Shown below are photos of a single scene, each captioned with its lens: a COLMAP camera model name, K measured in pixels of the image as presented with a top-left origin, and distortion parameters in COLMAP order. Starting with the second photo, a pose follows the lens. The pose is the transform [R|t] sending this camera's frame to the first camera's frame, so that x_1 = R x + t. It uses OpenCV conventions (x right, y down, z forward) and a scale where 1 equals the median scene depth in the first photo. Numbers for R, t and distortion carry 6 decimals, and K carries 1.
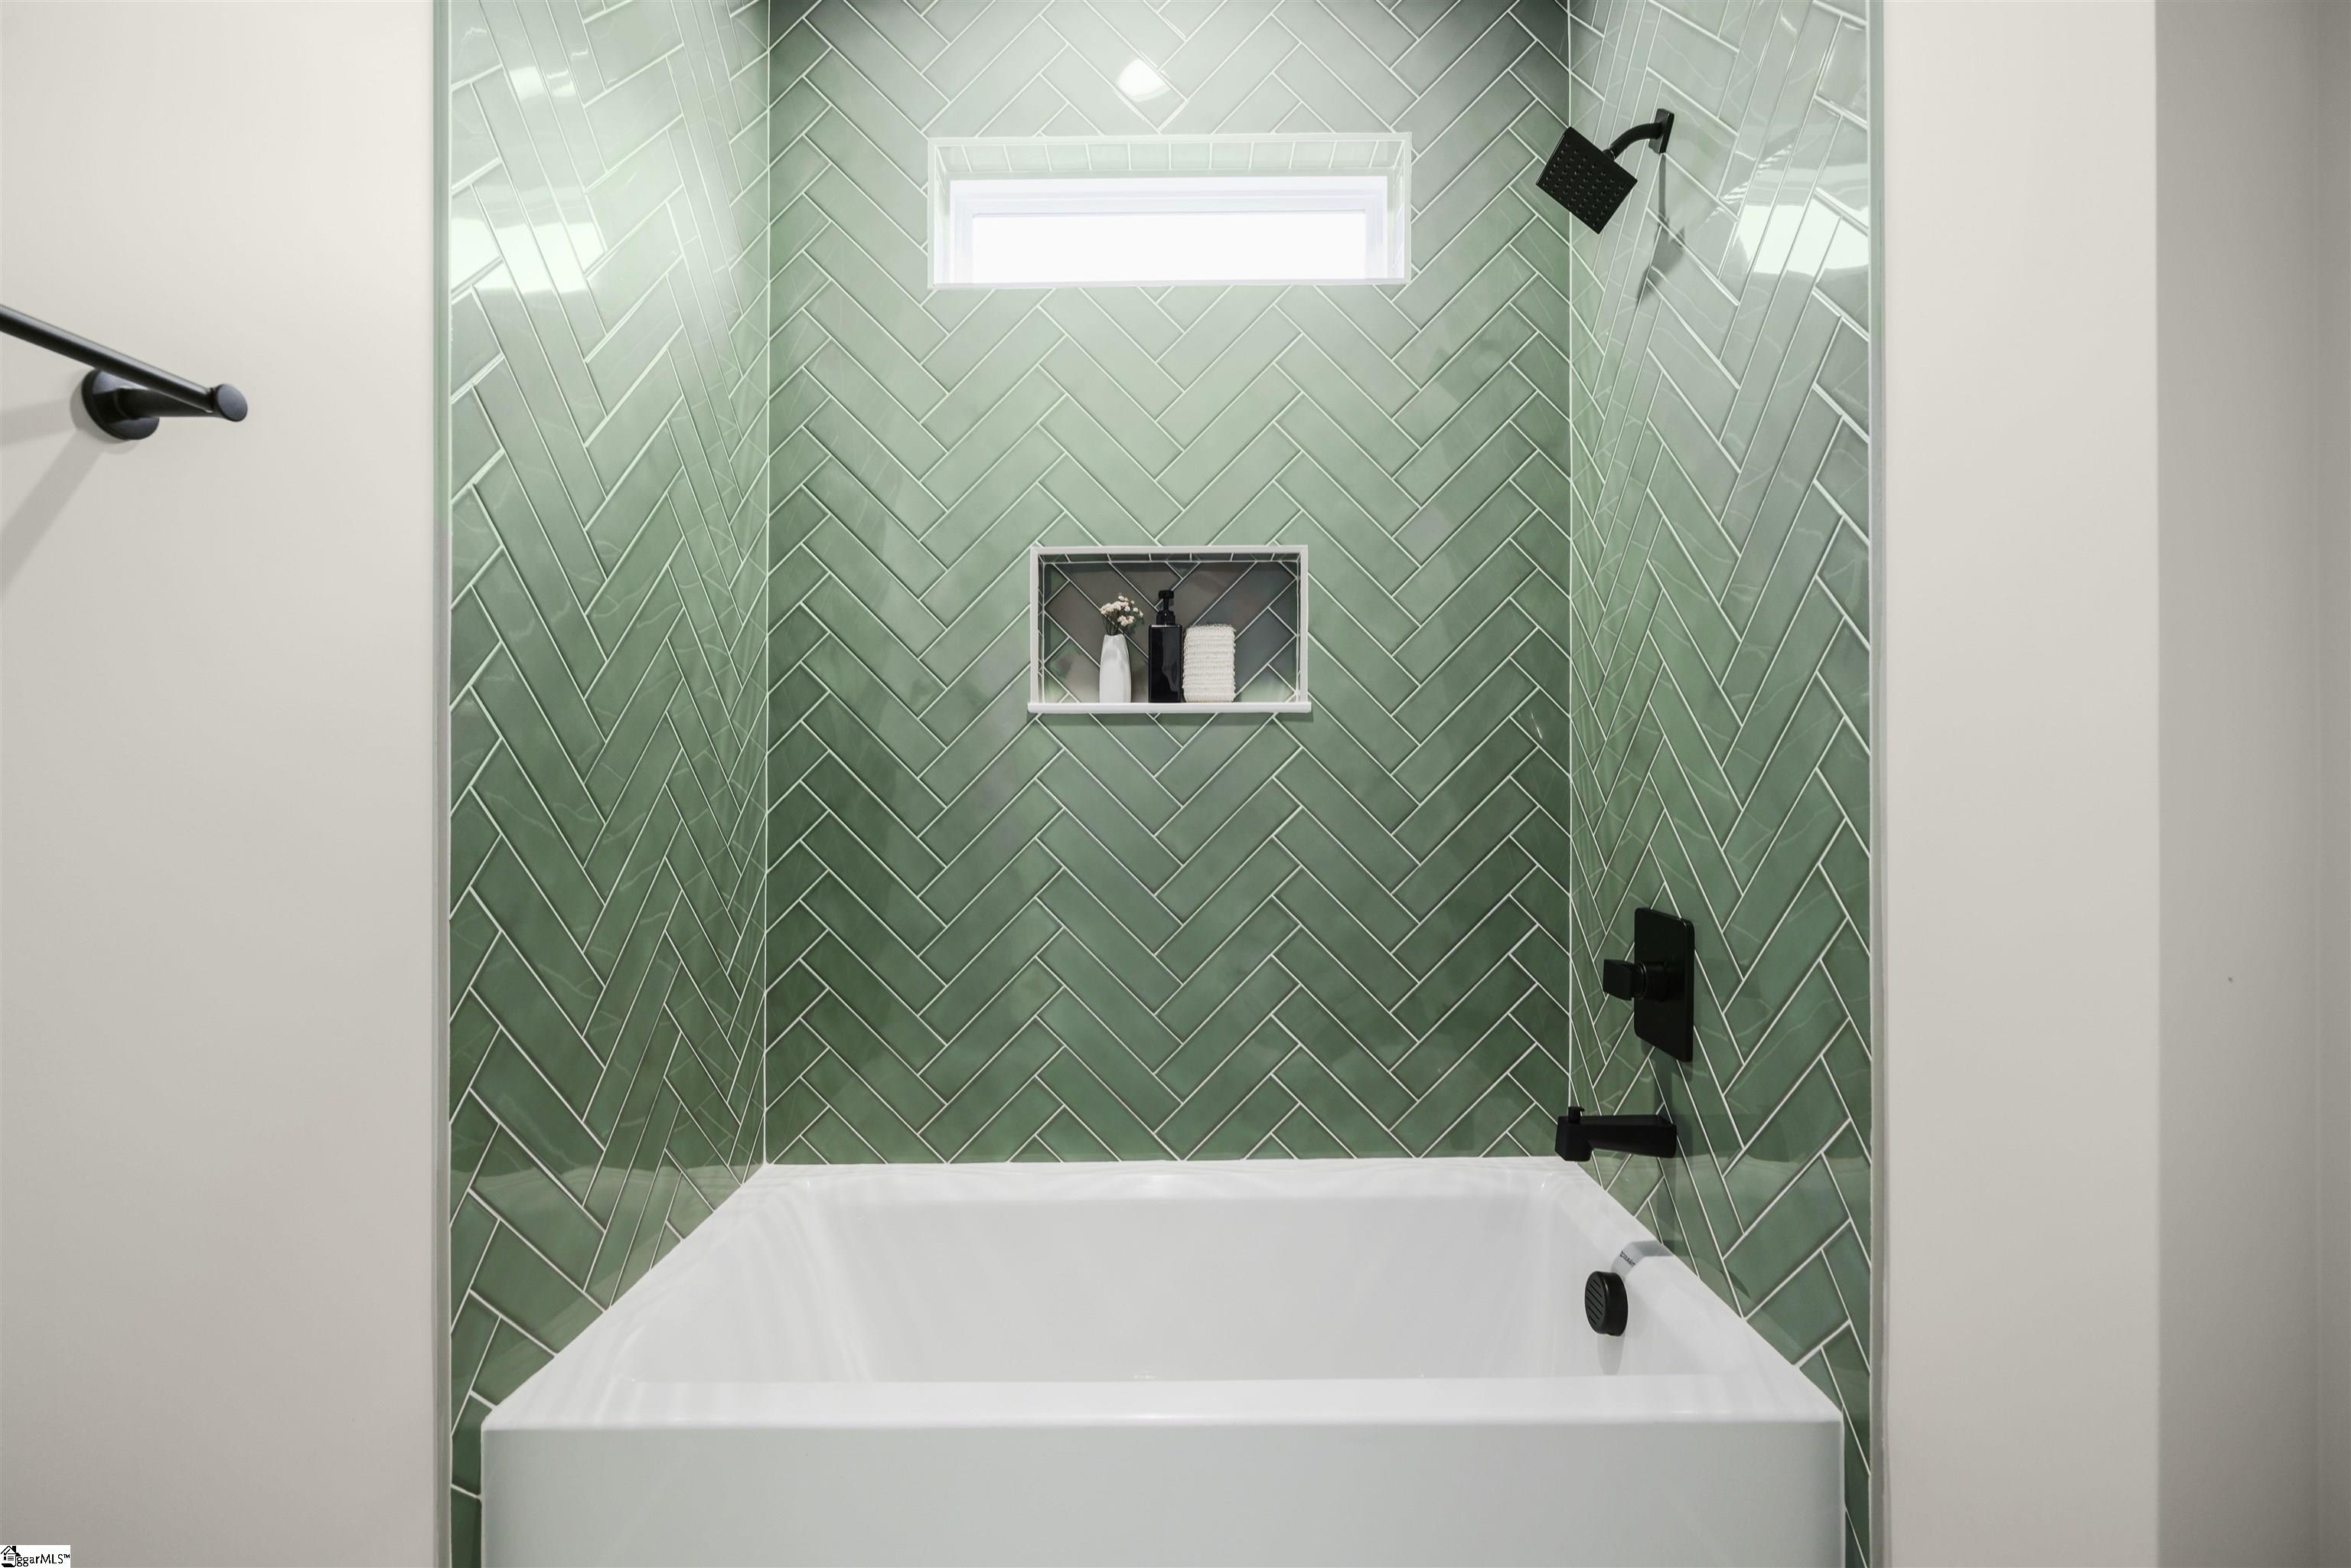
lens RADIAL K [[1060.1, 0, 1182.6], [0, 1060.1, 786.1], [0, 0, 1]] dist [-0.023023, 0.007837]
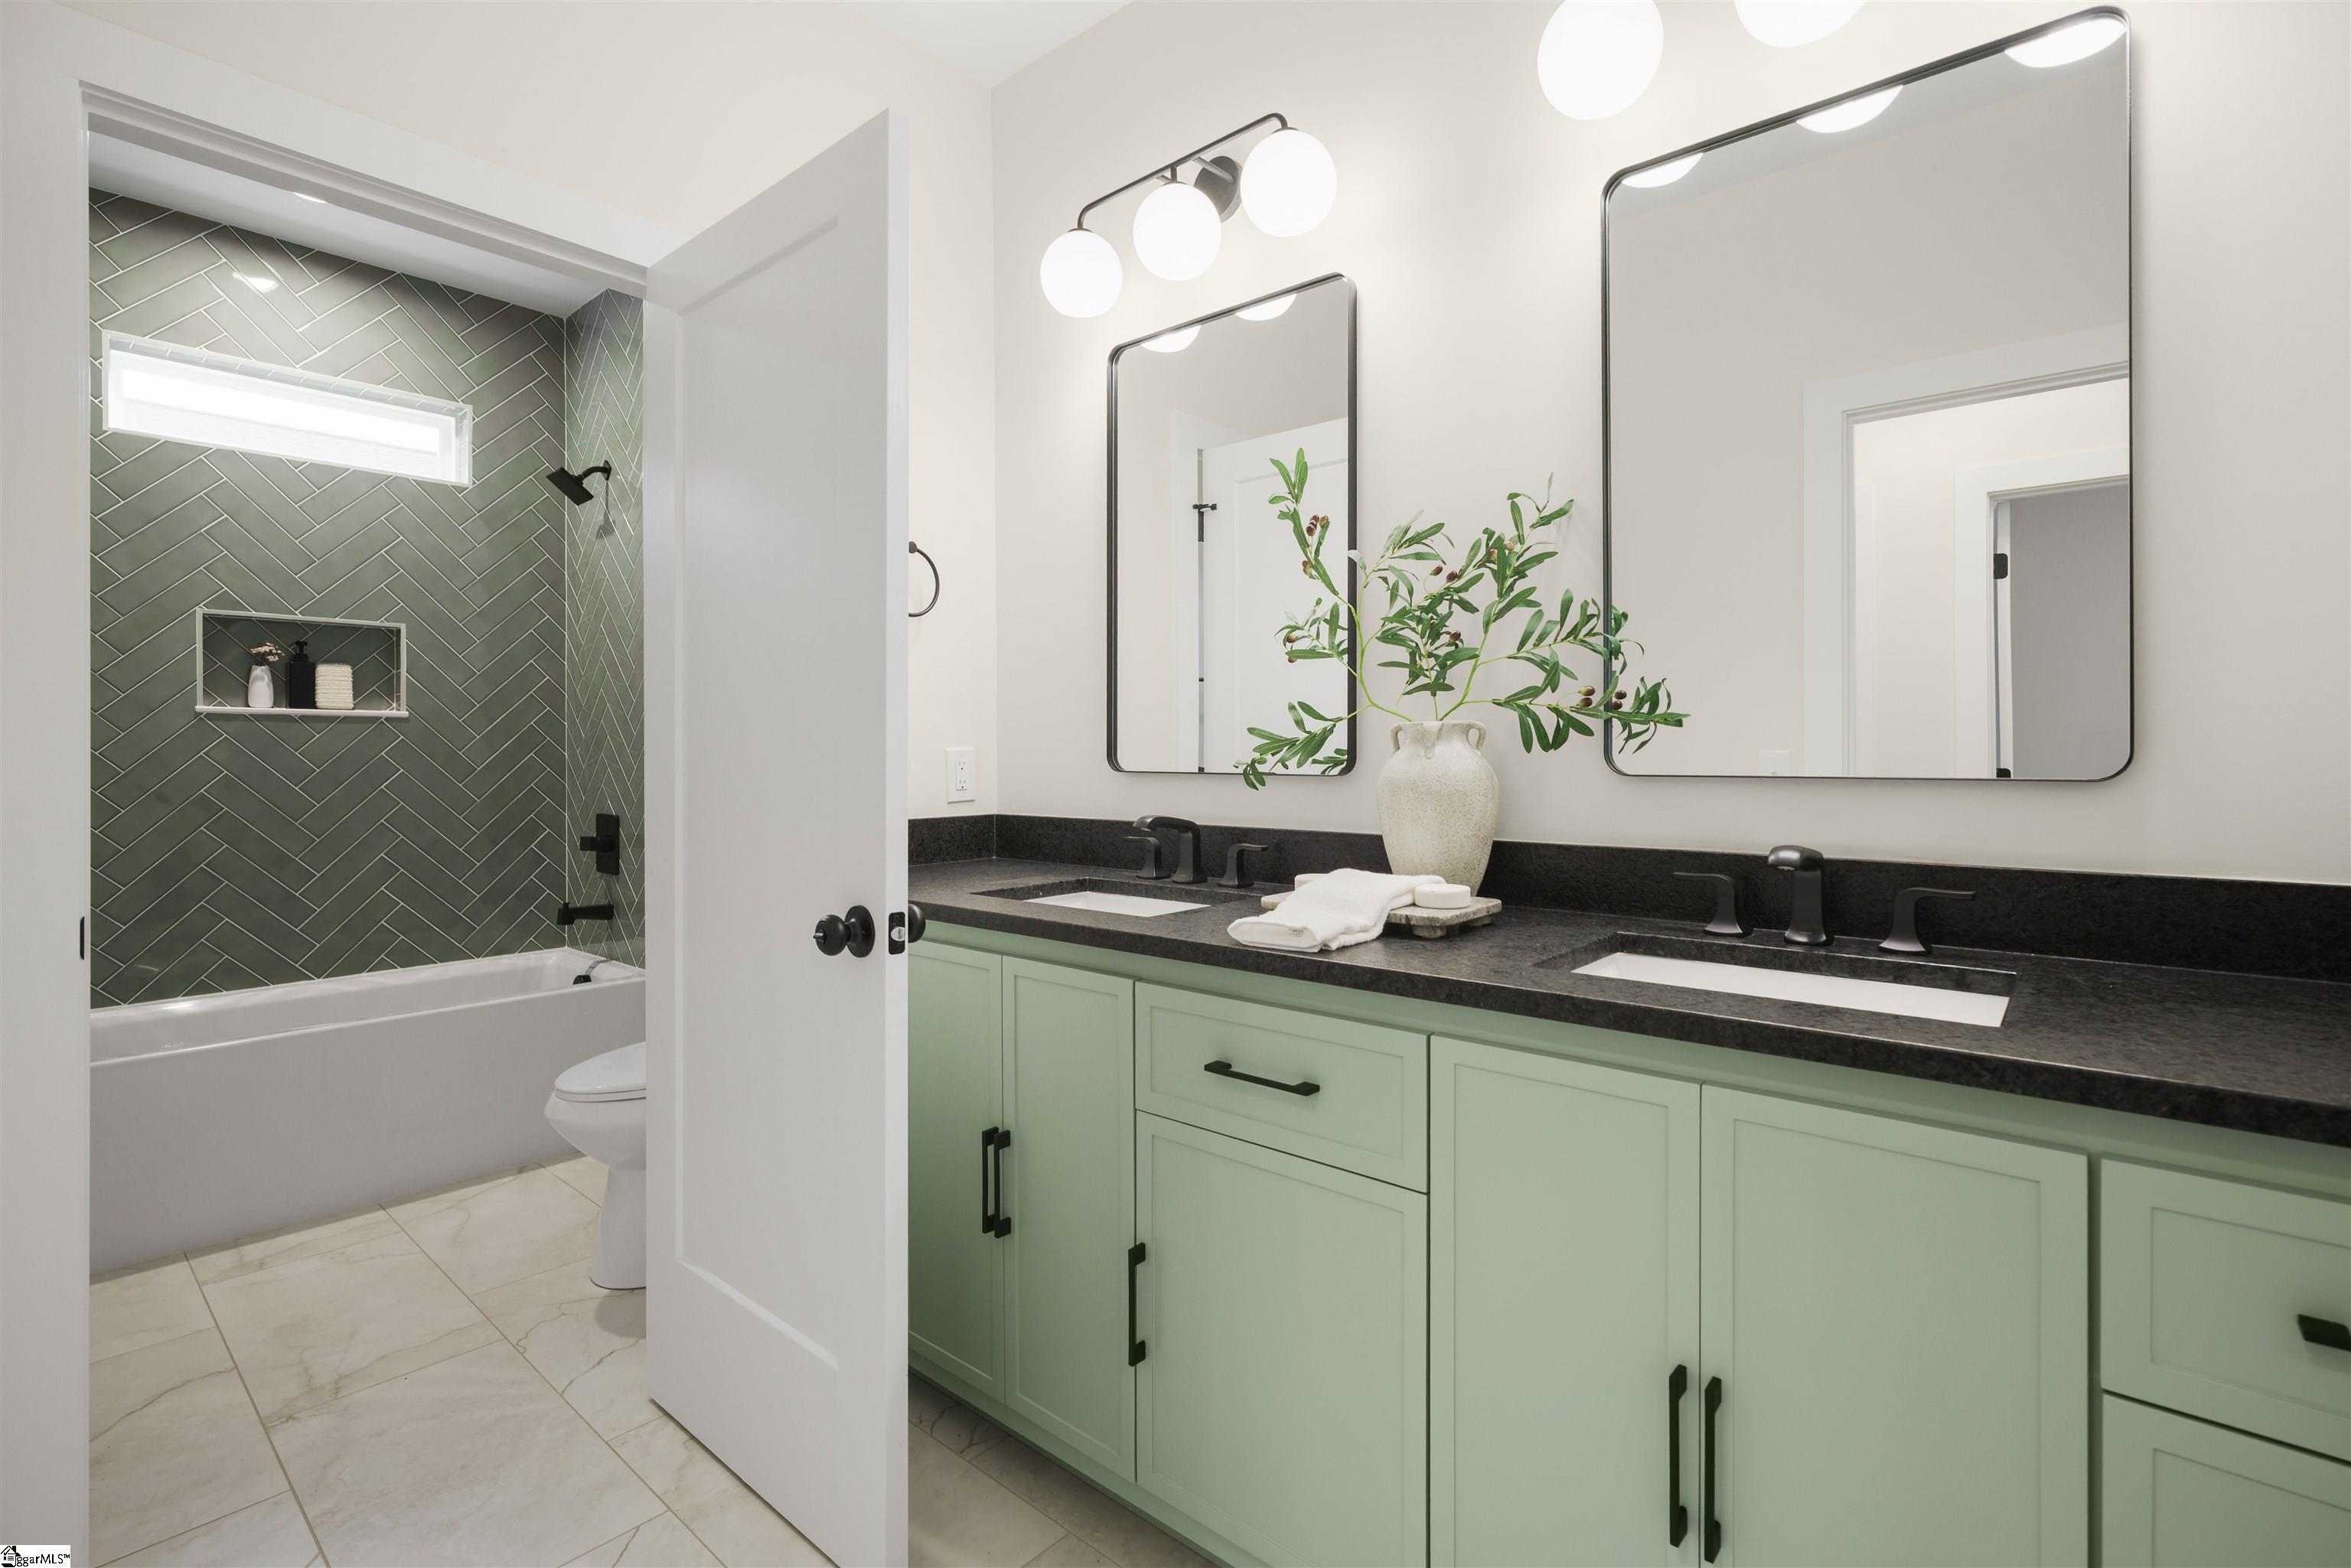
lens RADIAL K [[1060.1, 0, 1186.0], [0, 1060.1, 768.7], [0, 0, 1]] dist [-0.023023, 0.007837]
pose [[0.653308, -0.007391, 0.757056, -0.362828], [0.003105, 0.999970, 0.007083, 0.008328], [-0.757086, -0.002277, 0.653311, -1.154333]]
